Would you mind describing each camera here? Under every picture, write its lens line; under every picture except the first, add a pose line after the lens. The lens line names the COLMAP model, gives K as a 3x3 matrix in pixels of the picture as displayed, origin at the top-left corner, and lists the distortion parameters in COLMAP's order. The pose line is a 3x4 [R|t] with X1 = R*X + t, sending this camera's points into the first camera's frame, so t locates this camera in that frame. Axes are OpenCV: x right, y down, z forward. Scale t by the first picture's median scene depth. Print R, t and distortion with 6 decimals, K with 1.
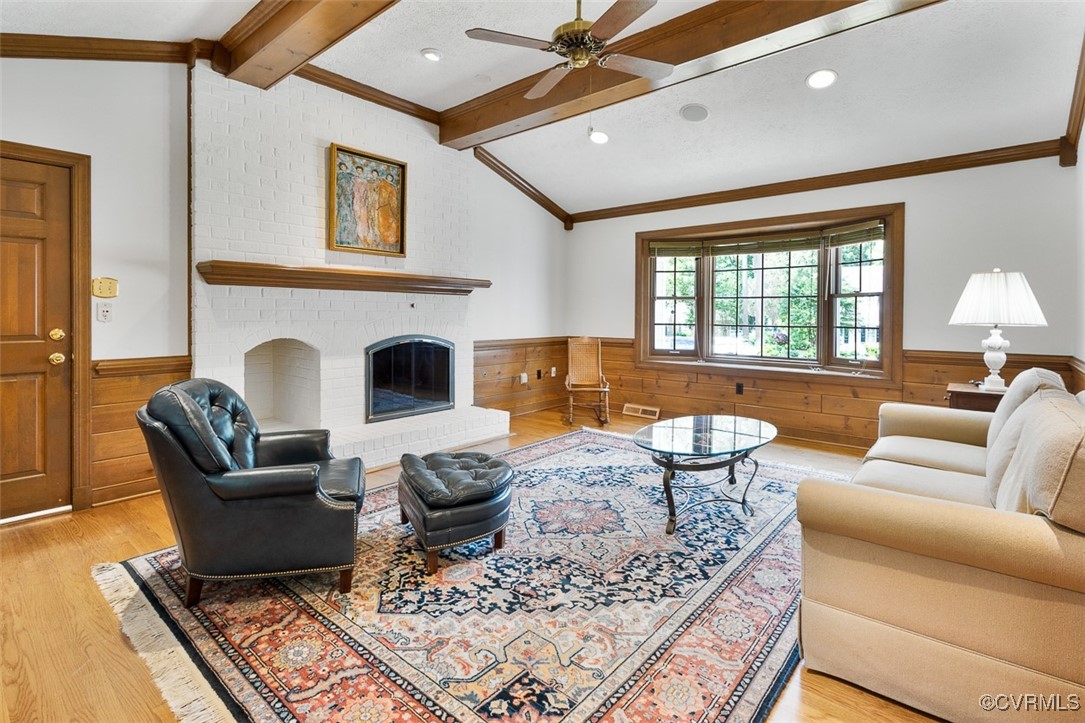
lens RADIAL K [[515.8, 0, 543.4], [0, 515.8, 316.1], [0, 0, 1]] dist [0.016457, -0.001595]
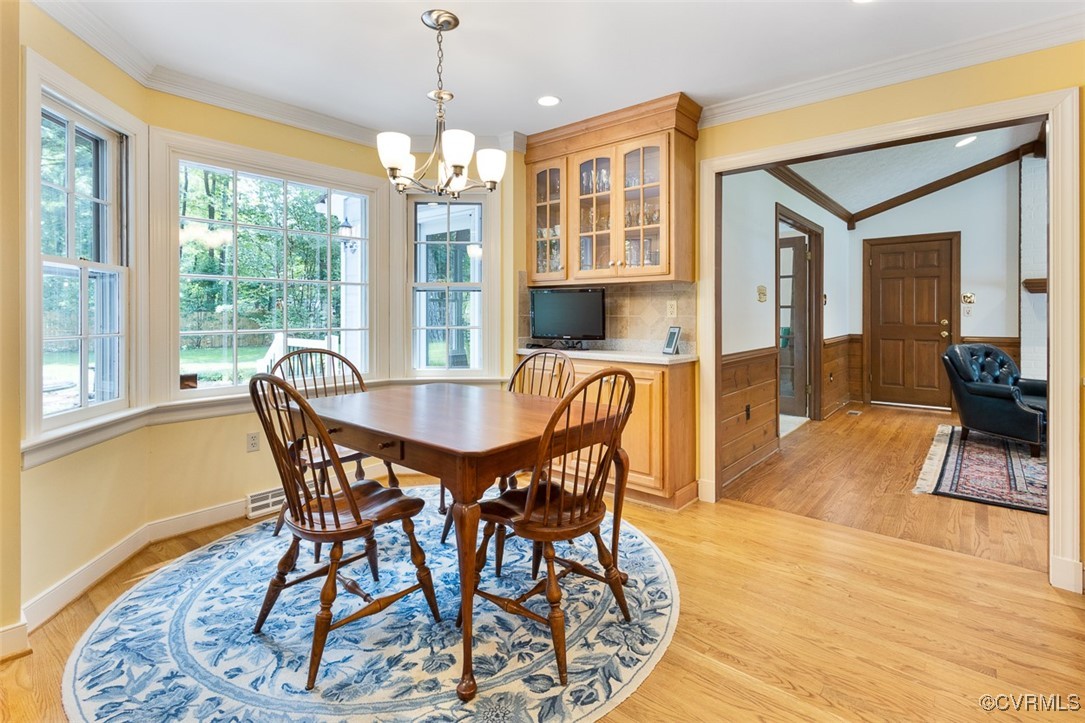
lens RADIAL K [[515.8, 0, 536.6], [0, 515.8, 312.0], [0, 0, 1]] dist [0.016457, -0.001595]
pose [[0.000682, -0.005905, -0.999982, 1.091299], [-0.003837, 0.999975, -0.005907, 0.012383], [0.999992, 0.003841, 0.000659, -0.588737]]
